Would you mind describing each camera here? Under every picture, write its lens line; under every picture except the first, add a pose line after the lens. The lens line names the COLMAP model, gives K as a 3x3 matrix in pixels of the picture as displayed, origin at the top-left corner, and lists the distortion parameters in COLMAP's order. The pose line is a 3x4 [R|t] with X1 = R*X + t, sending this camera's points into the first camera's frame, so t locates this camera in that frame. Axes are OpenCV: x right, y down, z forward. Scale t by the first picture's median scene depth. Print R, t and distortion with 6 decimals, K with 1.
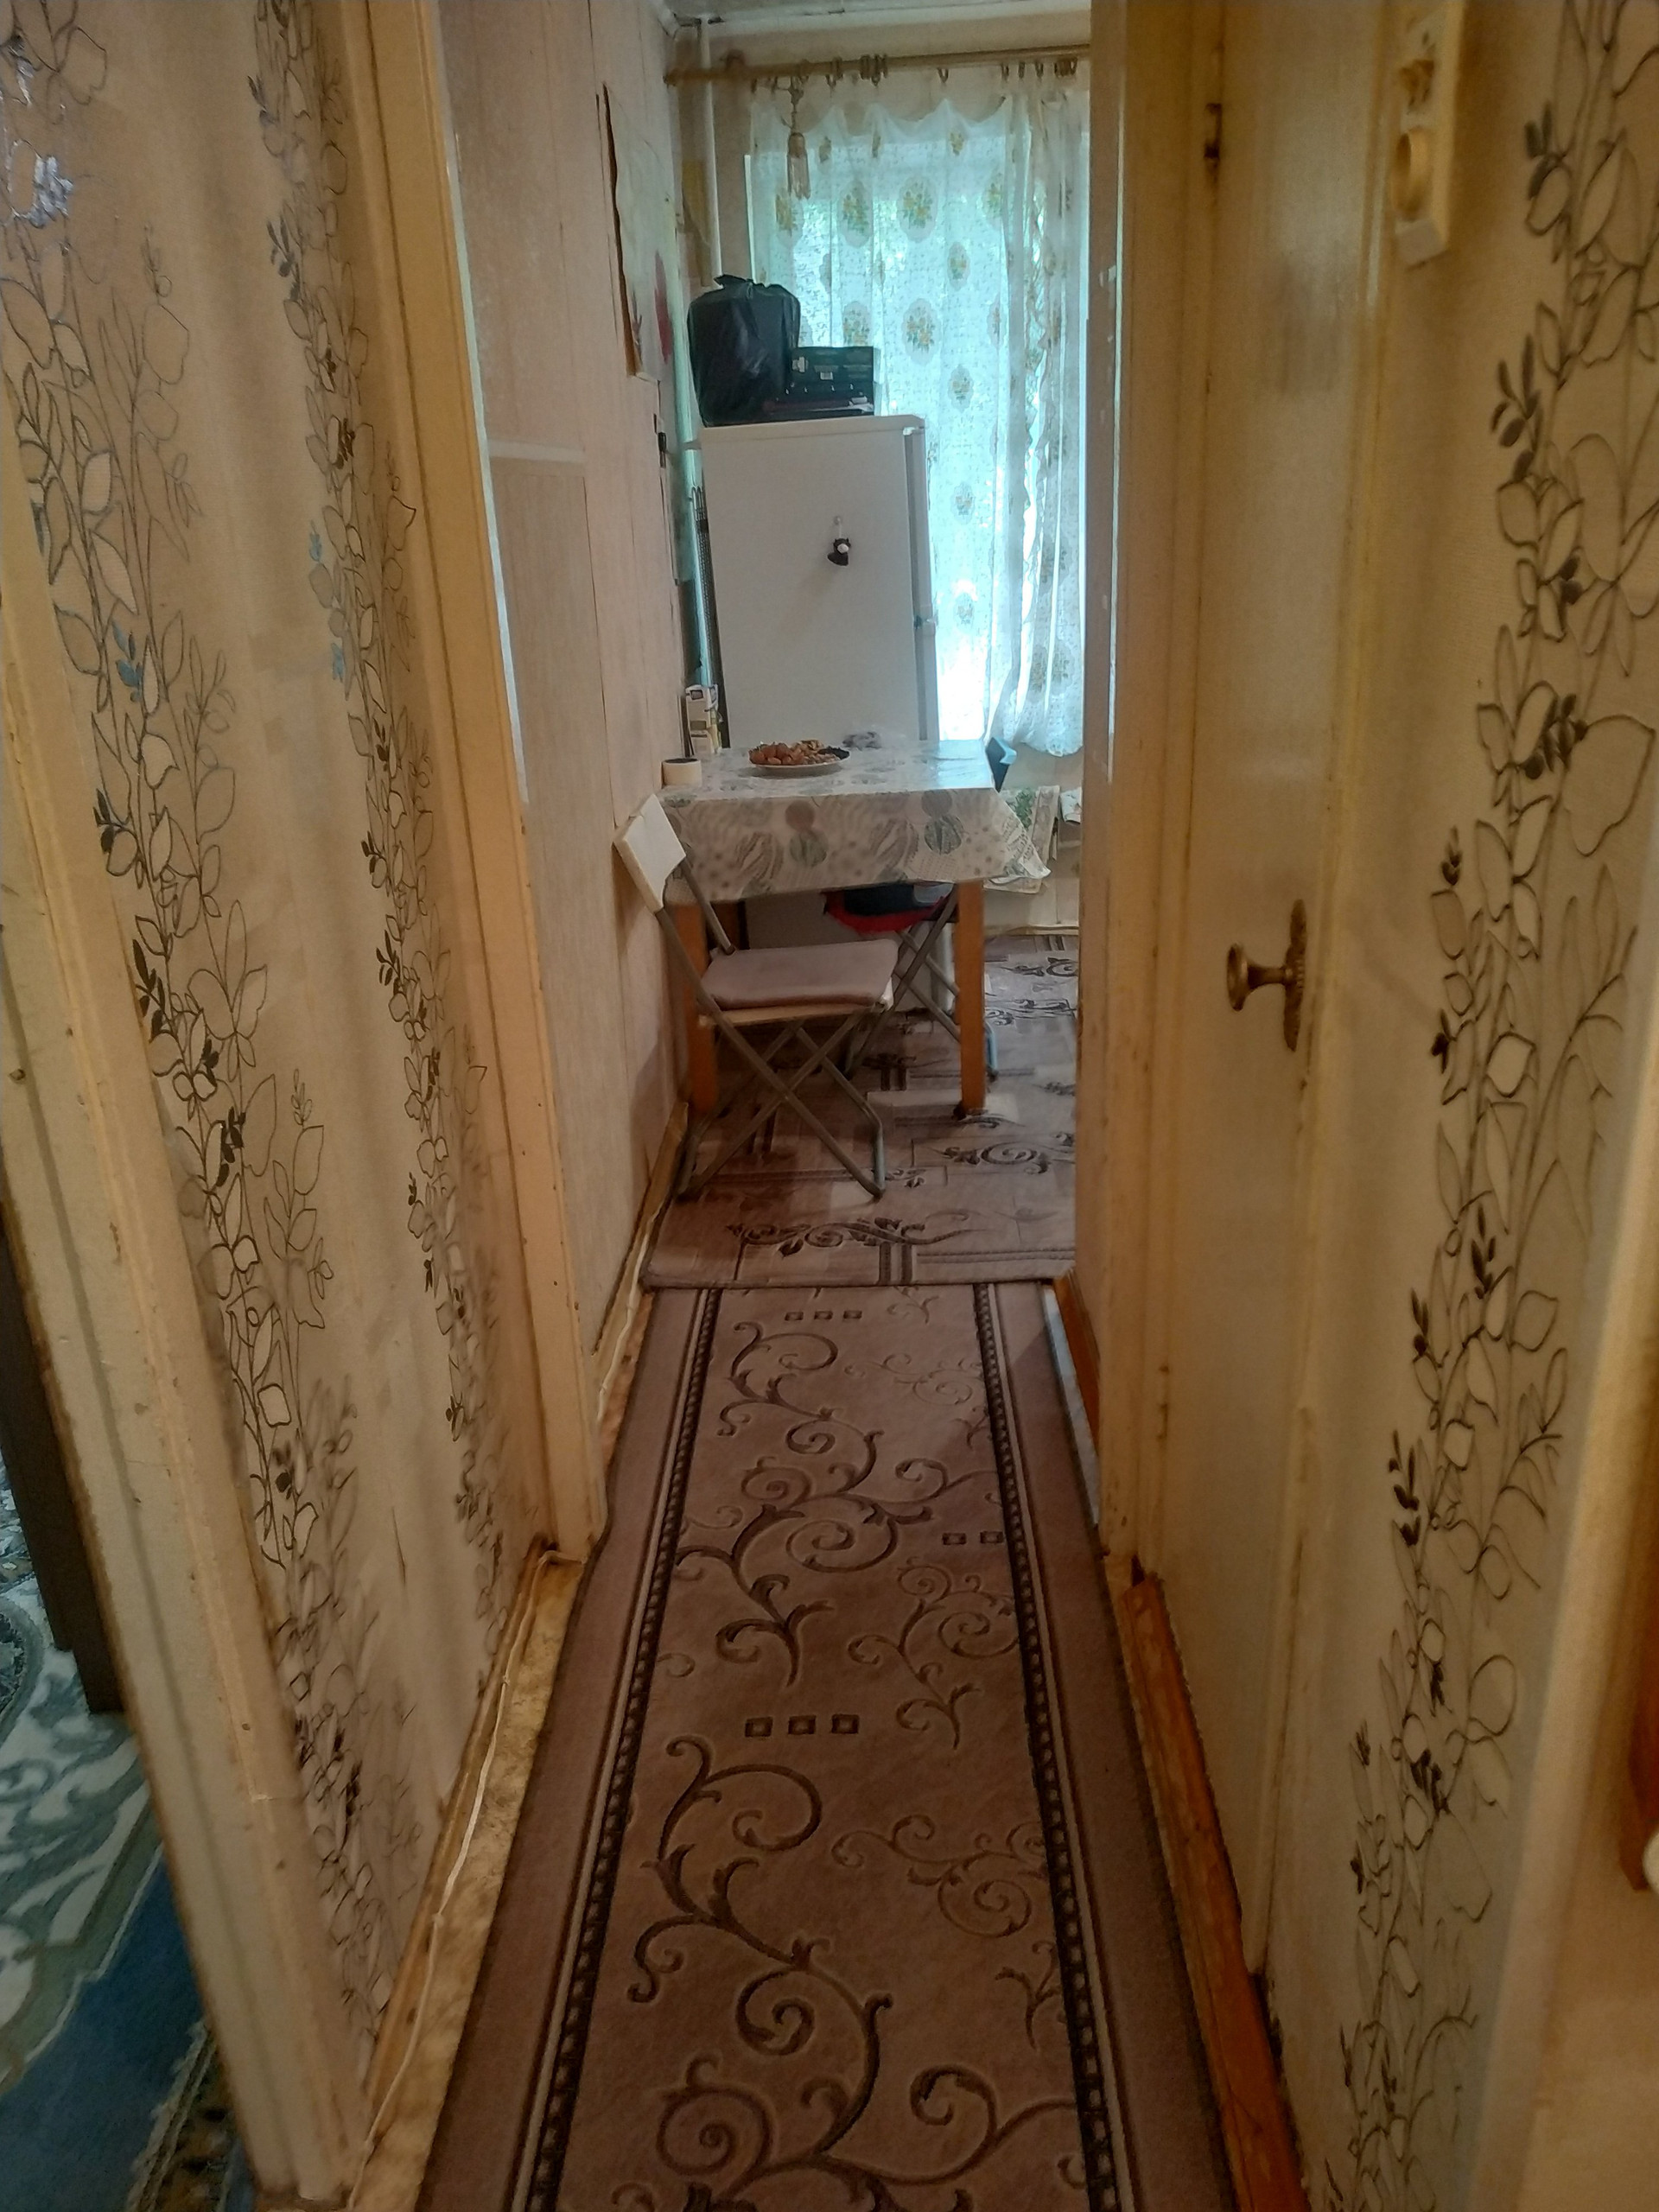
lens RADIAL K [[1619.4, 0, 828.4], [0, 1619.4, 1111.7], [0, 0, 1]] dist [0.009345, -0.018581]
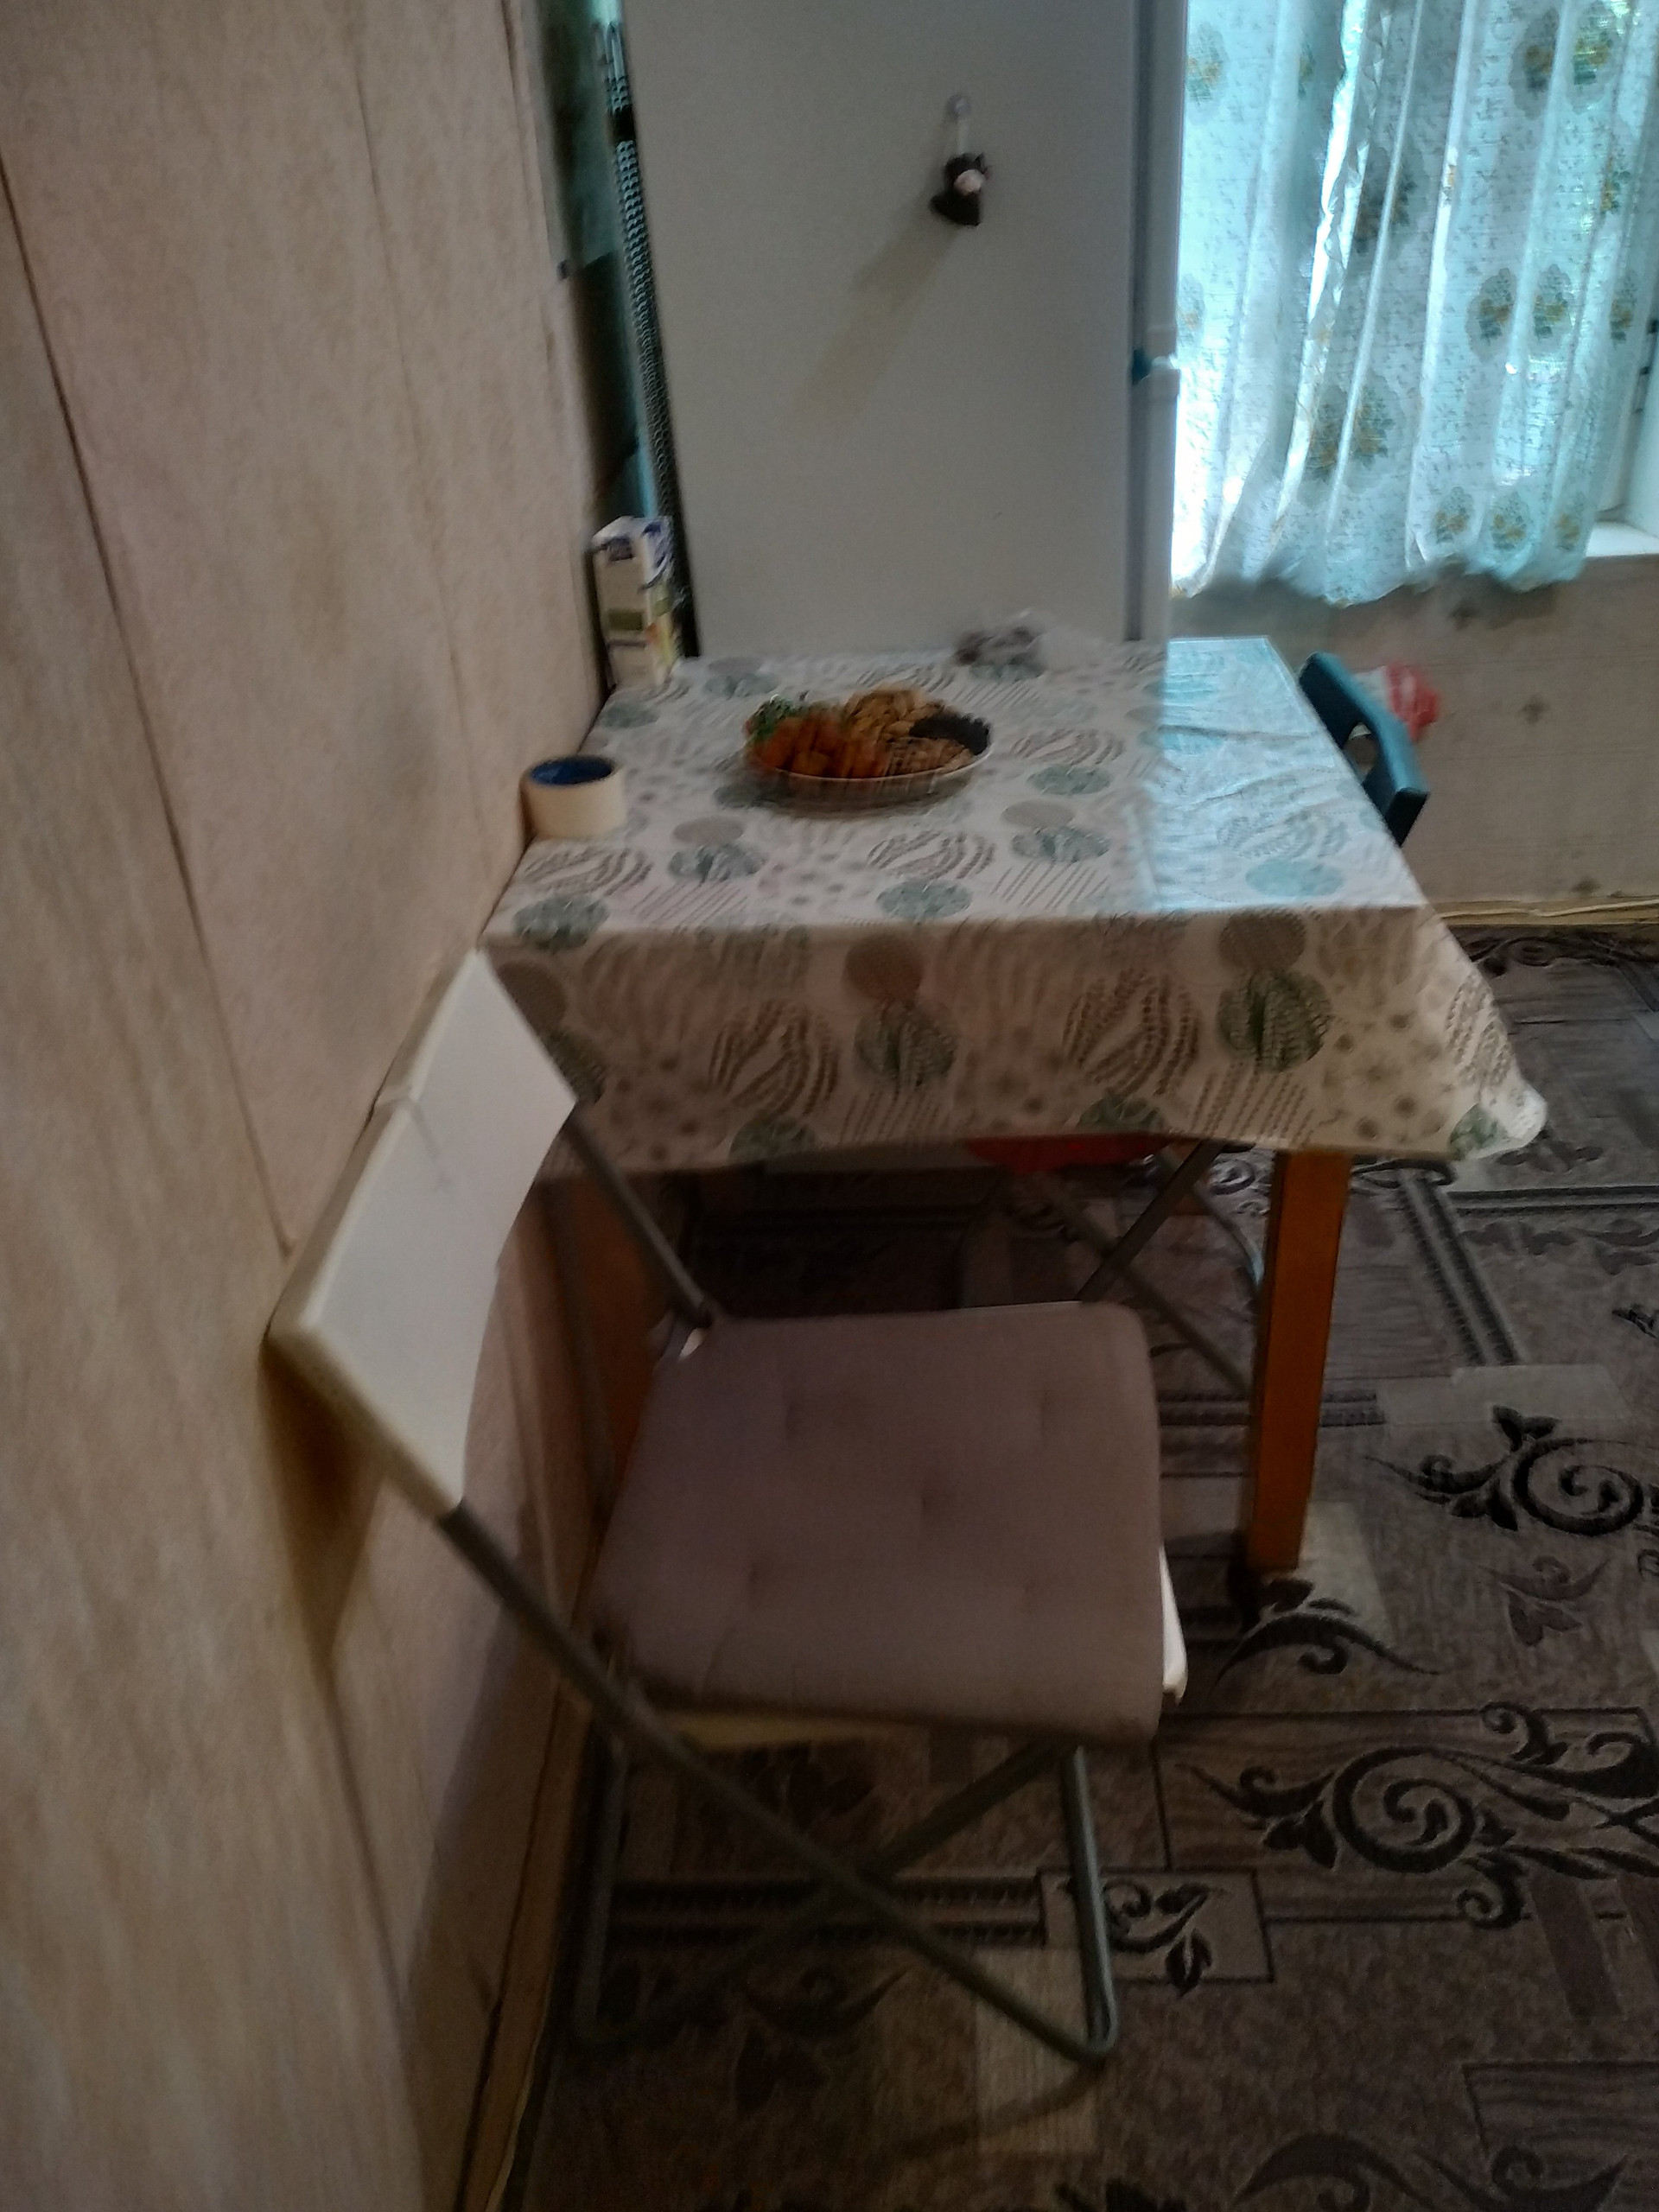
lens RADIAL K [[1619.4, 0, 836.2], [0, 1619.4, 1108.6], [0, 0, 1]] dist [0.009345, -0.018581]
pose [[0.999938, -0.003805, -0.010462, -0.024493], [0.005686, 0.982501, 0.186171, -0.218450], [0.009571, -0.186219, 0.982462, 0.623922]]
